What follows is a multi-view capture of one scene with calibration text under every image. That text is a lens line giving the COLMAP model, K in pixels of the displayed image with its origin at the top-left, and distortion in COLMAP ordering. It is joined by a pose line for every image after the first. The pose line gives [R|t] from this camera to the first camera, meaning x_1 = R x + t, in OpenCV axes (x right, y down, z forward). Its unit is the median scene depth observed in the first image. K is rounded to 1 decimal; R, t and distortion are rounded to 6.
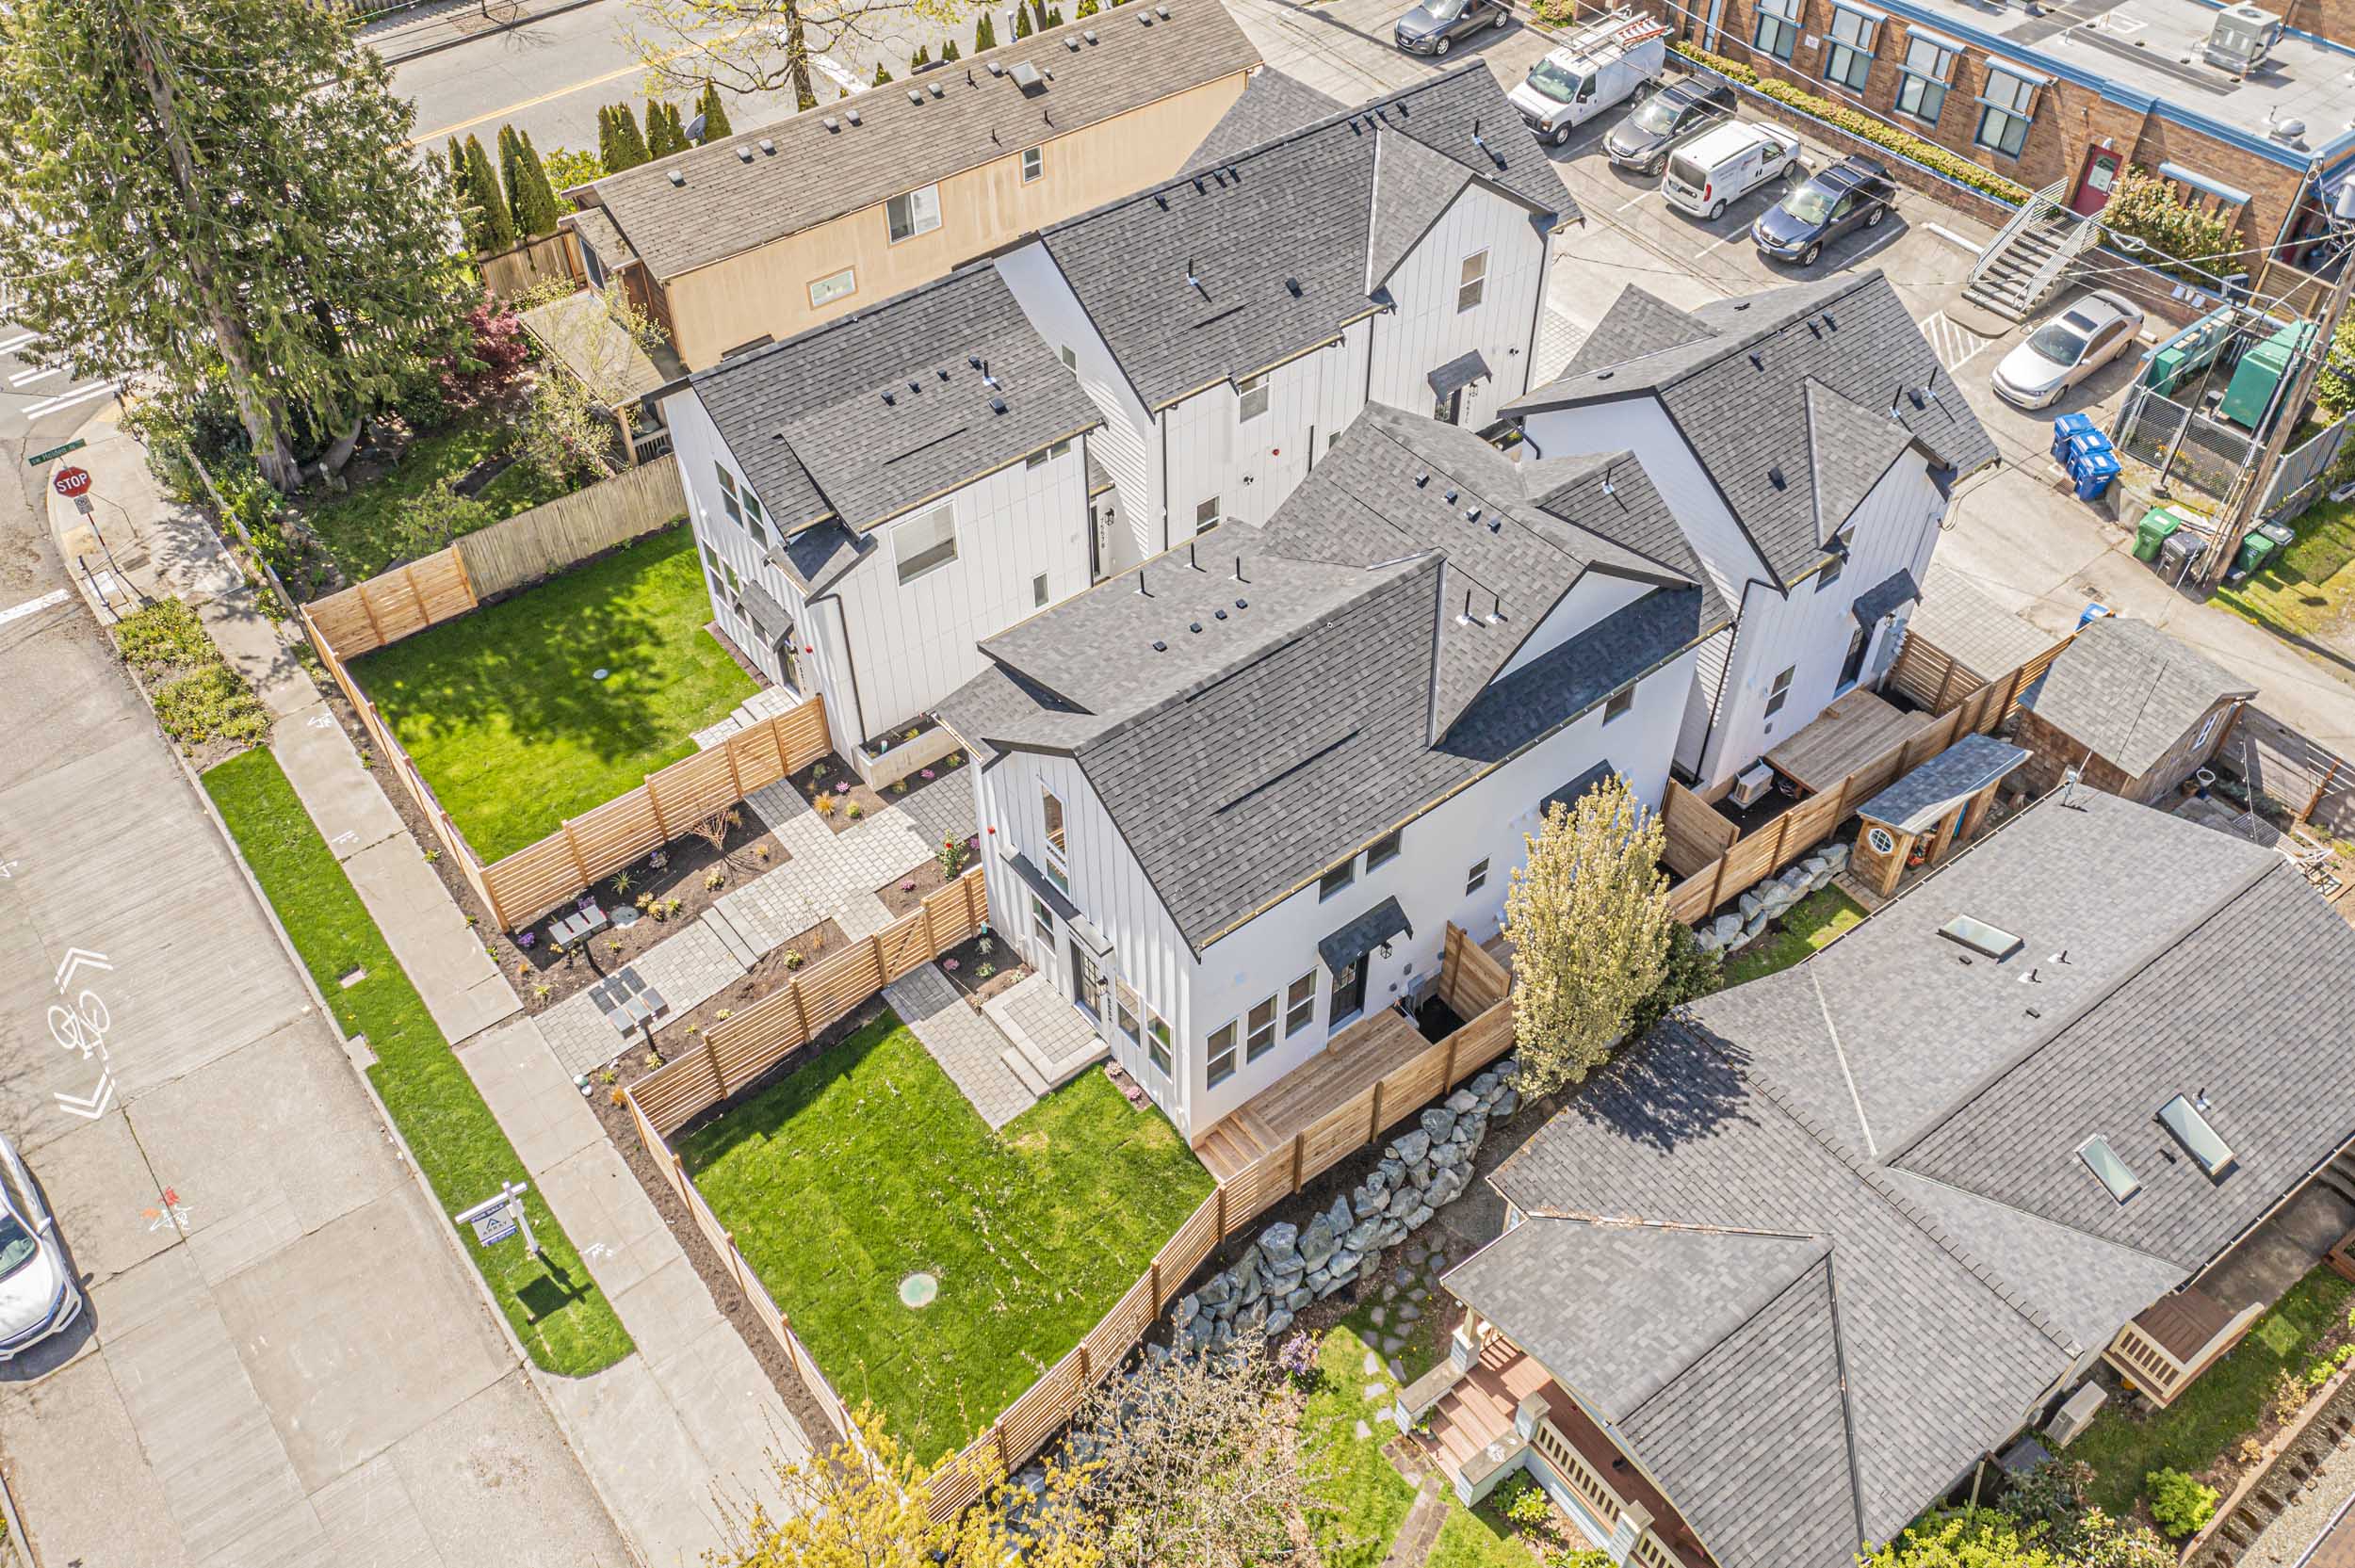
lens RADIAL K [[1870.7, 0, 1168.8], [0, 1870.7, 780.8], [0, 0, 1]] dist [-0.016597, 0.004633]
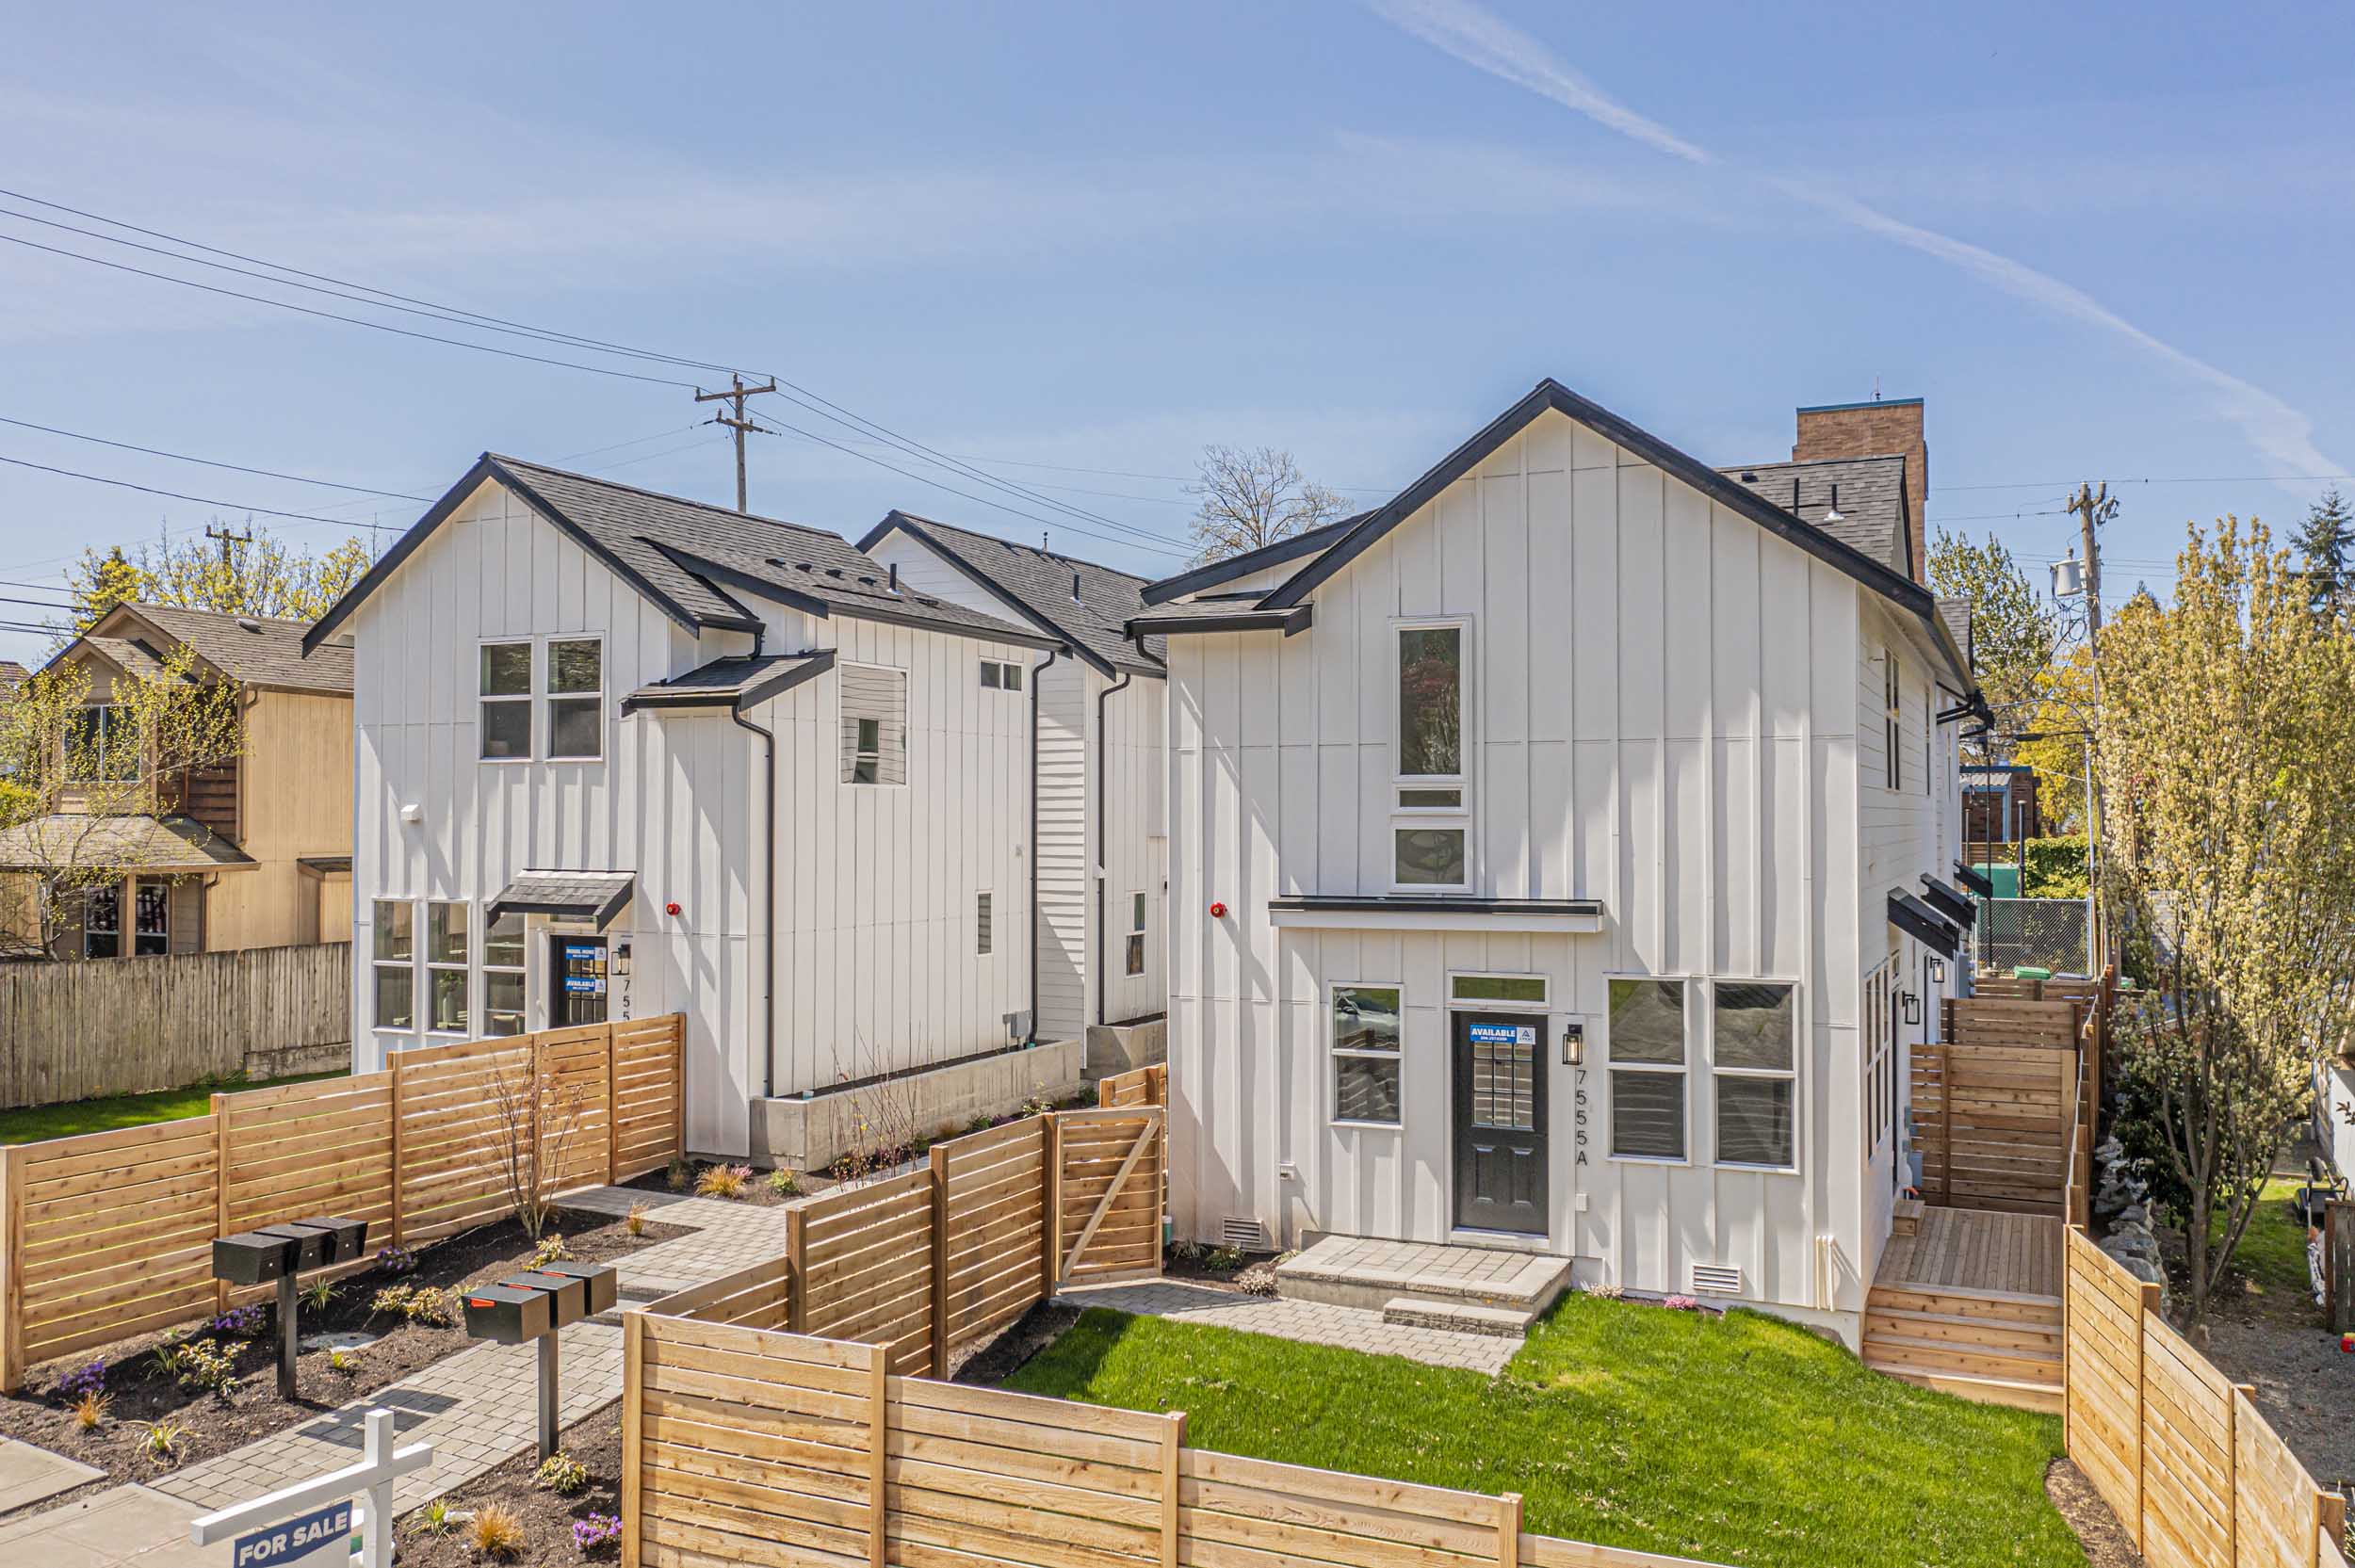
lens RADIAL K [[1865.1, 0, 1167.5], [0, 1865.1, 781.2], [0, 0, 1]] dist [-0.021035, 0.006807]
pose [[0.892599, 0.020981, 0.450364, -0.306128], [0.312781, 0.690613, -0.652090, 0.301130], [-0.324708, 0.722920, 0.609878, 0.587402]]
